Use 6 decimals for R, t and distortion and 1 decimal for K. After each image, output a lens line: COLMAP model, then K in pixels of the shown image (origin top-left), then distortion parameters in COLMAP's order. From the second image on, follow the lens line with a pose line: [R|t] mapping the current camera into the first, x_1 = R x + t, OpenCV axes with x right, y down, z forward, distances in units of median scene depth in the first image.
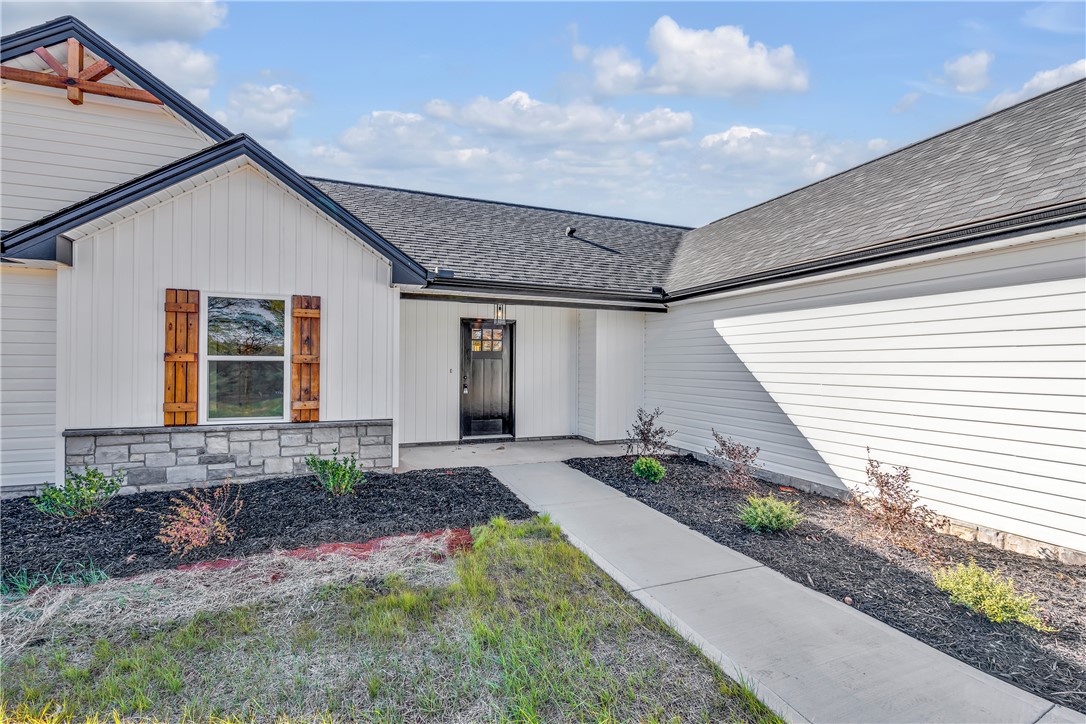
lens RADIAL K [[485.3, 0, 547.8], [0, 485.3, 363.5], [0, 0, 1]] dist [-0.001259, 0.000107]
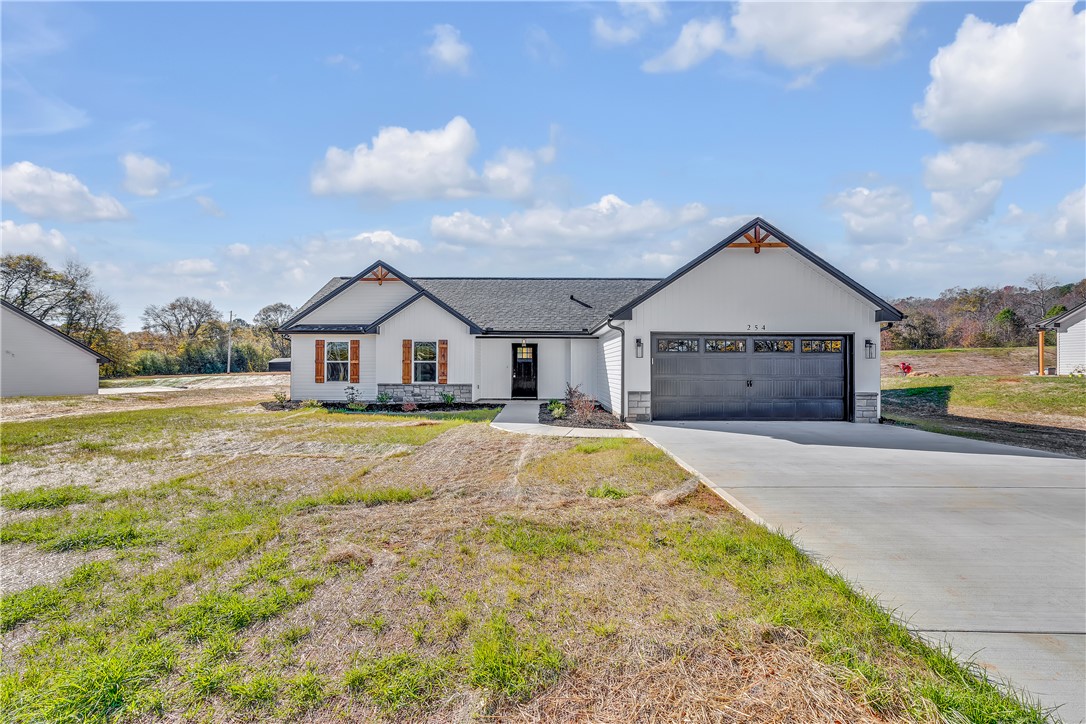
lens RADIAL K [[485.3, 0, 547.8], [0, 485.3, 363.5], [0, 0, 1]] dist [-0.001259, 0.000107]
pose [[0.935604, -0.007913, -0.352962, 1.110812], [0.004183, 0.999927, -0.011329, 0.035563], [0.353026, 0.009123, 0.935569, -1.488067]]
